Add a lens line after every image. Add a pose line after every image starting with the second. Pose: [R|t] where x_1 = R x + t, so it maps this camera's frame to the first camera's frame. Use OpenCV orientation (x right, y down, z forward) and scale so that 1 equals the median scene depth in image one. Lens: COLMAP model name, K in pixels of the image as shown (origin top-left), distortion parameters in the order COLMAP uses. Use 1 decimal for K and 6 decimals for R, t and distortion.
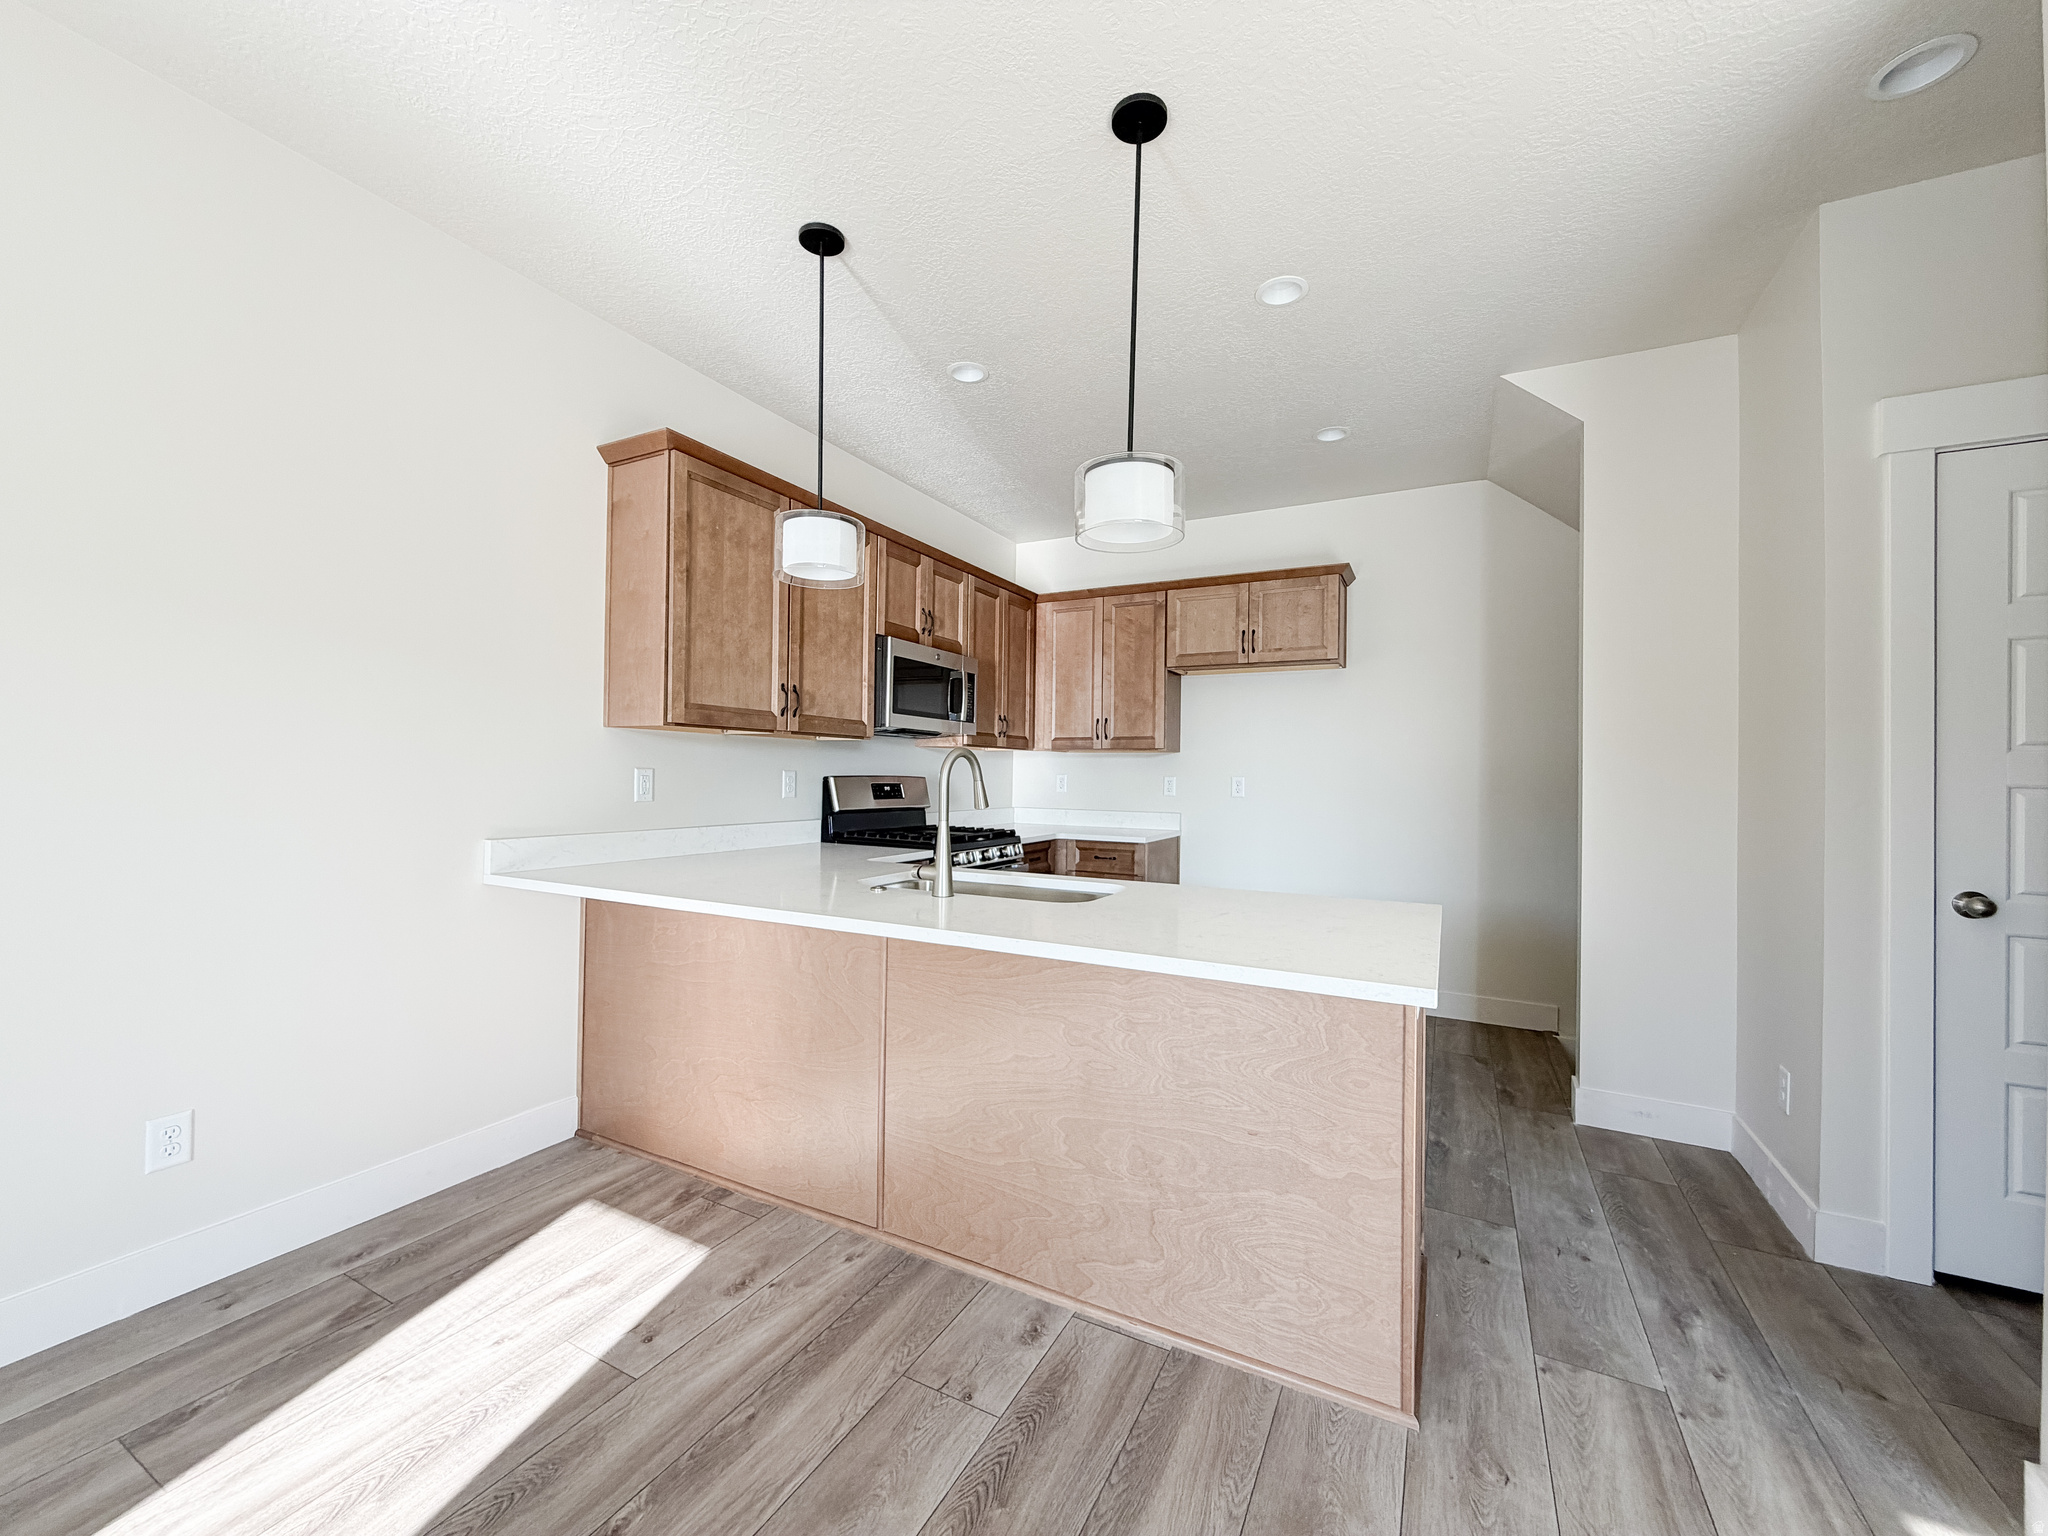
lens RADIAL K [[817.3, 0, 1029.6], [0, 817.3, 767.4], [0, 0, 1]] dist [0.003374, -0.000073]
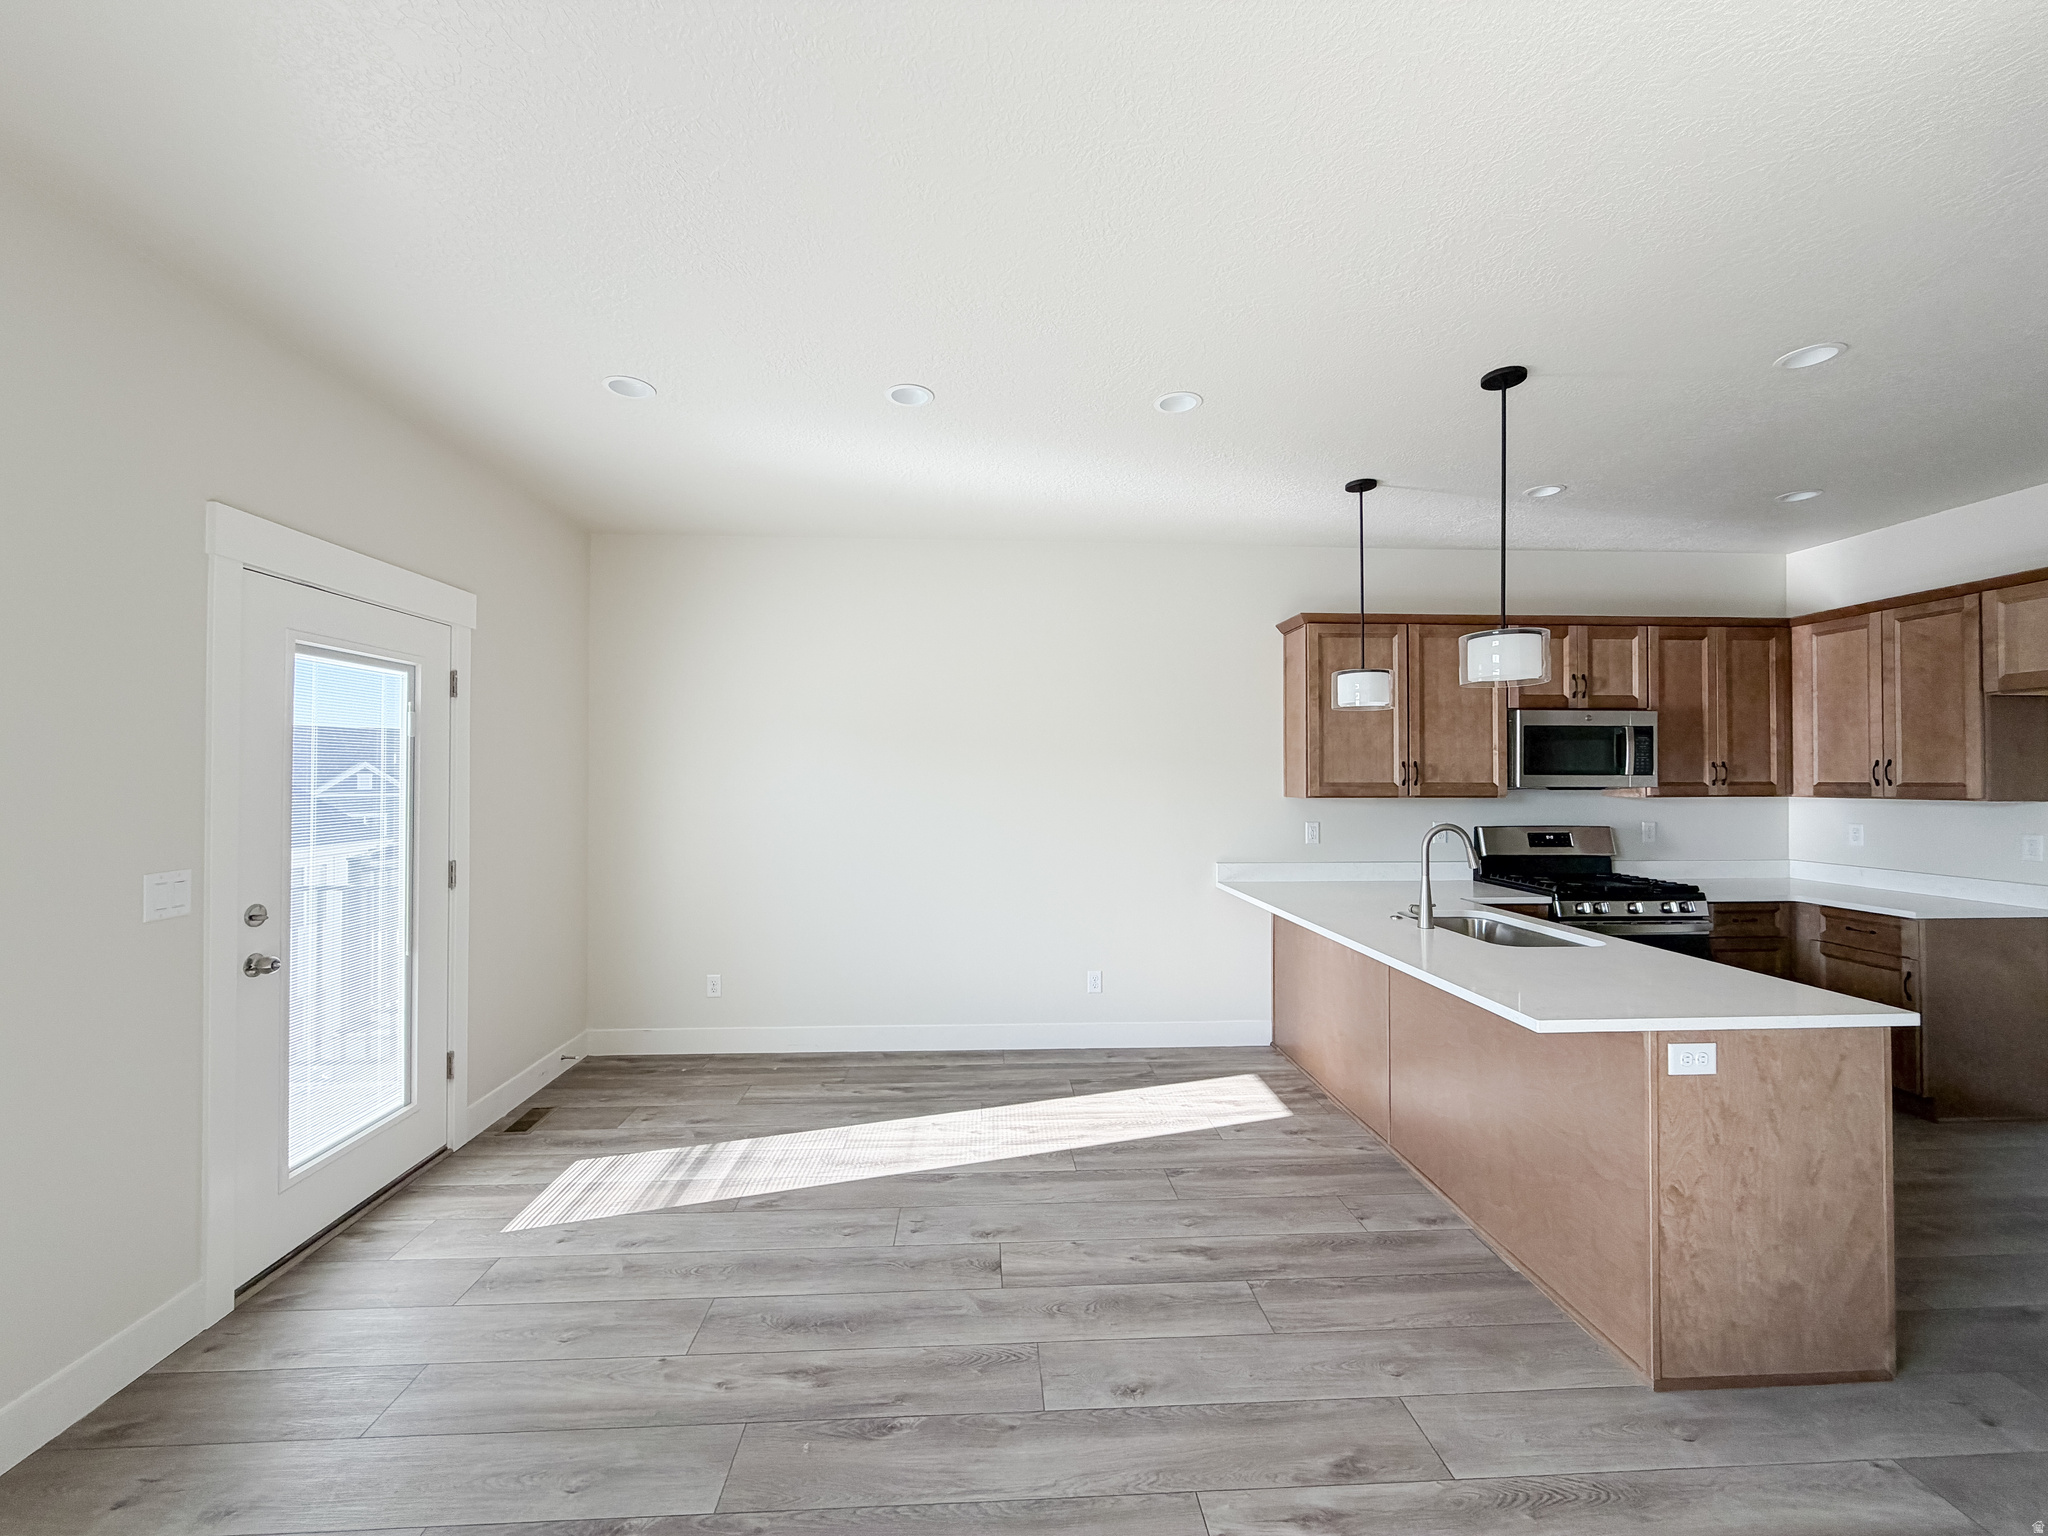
lens RADIAL K [[817.3, 0, 1026.4], [0, 817.3, 770.9], [0, 0, 1]] dist [0.003374, -0.000073]
pose [[0.522406, -0.020708, -0.852445, 0.461352], [0.013617, 0.999780, -0.015942, -0.064303], [0.852588, -0.003279, 0.522573, -0.214442]]
